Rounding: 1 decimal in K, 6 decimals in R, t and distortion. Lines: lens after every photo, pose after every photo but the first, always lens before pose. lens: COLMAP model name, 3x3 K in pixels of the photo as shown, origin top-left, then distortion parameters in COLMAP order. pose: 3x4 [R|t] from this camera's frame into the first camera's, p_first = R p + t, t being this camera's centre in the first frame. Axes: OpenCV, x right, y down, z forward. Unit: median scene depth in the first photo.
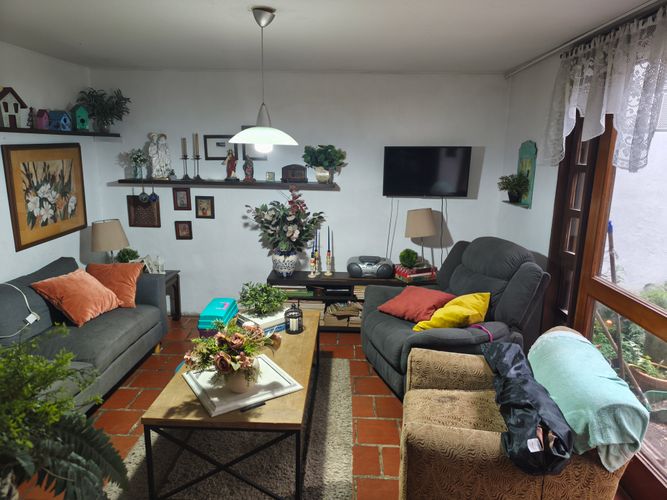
lens RADIAL K [[465.2, 0, 340.5], [0, 465.2, 249.1], [0, 0, 1]] dist [0.038721, -0.055972]
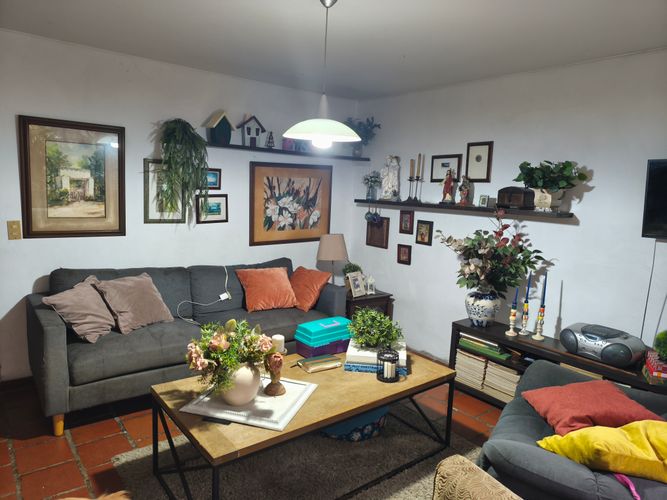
lens RADIAL K [[465.1, 0, 333.5], [0, 465.1, 250.0], [0, 0, 1]] dist [0.046686, -0.077612]
pose [[0.632474, 0.113014, -0.766293, 0.328089], [-0.194485, 0.980777, -0.015875, -0.006500], [0.749769, 0.159073, 0.642295, 0.295016]]
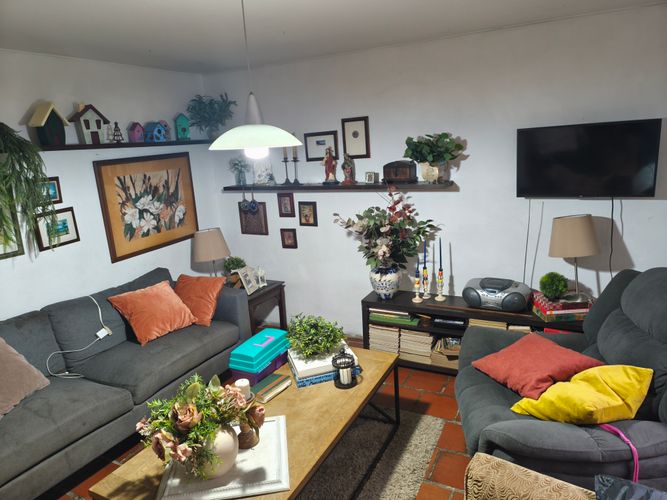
lens RADIAL K [[465.2, 0, 340.5], [0, 465.2, 249.1], [0, 0, 1]] dist [0.038721, -0.055972]
pose [[0.897148, 0.030403, -0.440682, 0.174411], [-0.018267, 0.999329, 0.031757, -0.054540], [0.441352, -0.020441, 0.897101, 0.235529]]
